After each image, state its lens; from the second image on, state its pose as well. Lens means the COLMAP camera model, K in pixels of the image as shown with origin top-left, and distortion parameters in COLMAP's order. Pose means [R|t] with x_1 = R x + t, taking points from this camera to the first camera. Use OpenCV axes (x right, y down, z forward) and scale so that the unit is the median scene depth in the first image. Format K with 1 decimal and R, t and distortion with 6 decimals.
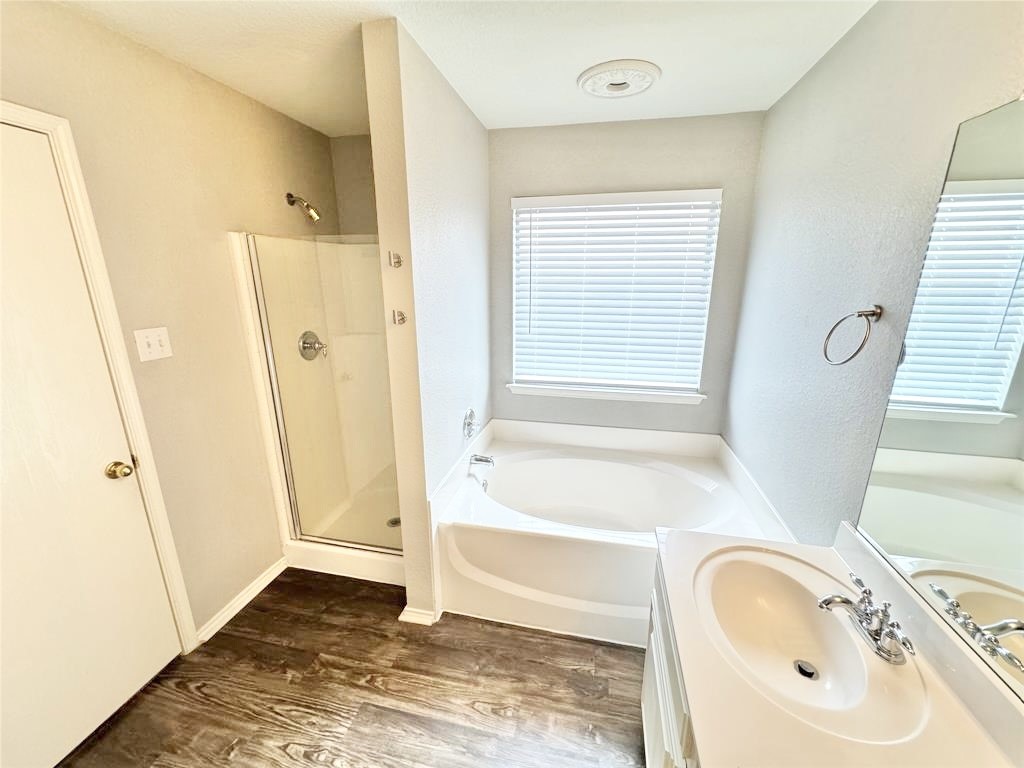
lens RADIAL K [[408.2, 0, 514.7], [0, 408.2, 384.1], [0, 0, 1]] dist [-0.003250, 0.000933]
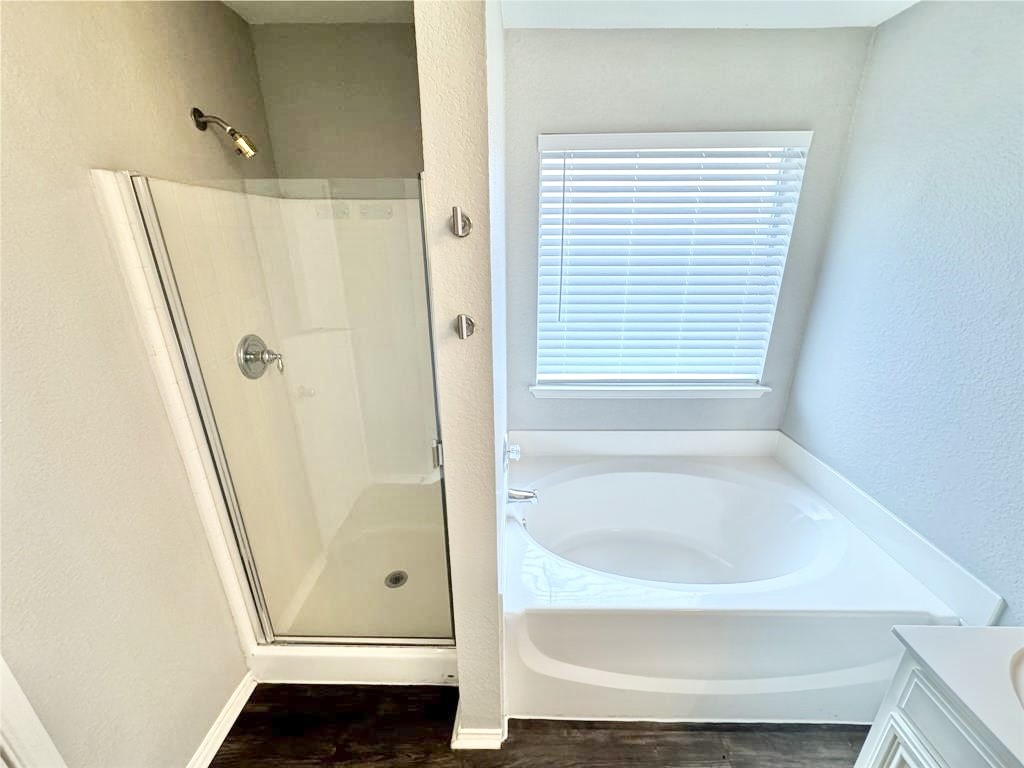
lens RADIAL K [[408.2, 0, 511.5], [0, 408.2, 383.2], [0, 0, 1]] dist [-0.003250, 0.000933]
pose [[0.980971, -0.069749, 0.181191, -0.224739], [0.055012, 0.994850, 0.085127, -0.088015], [-0.186196, -0.073540, 0.979757, 0.284360]]
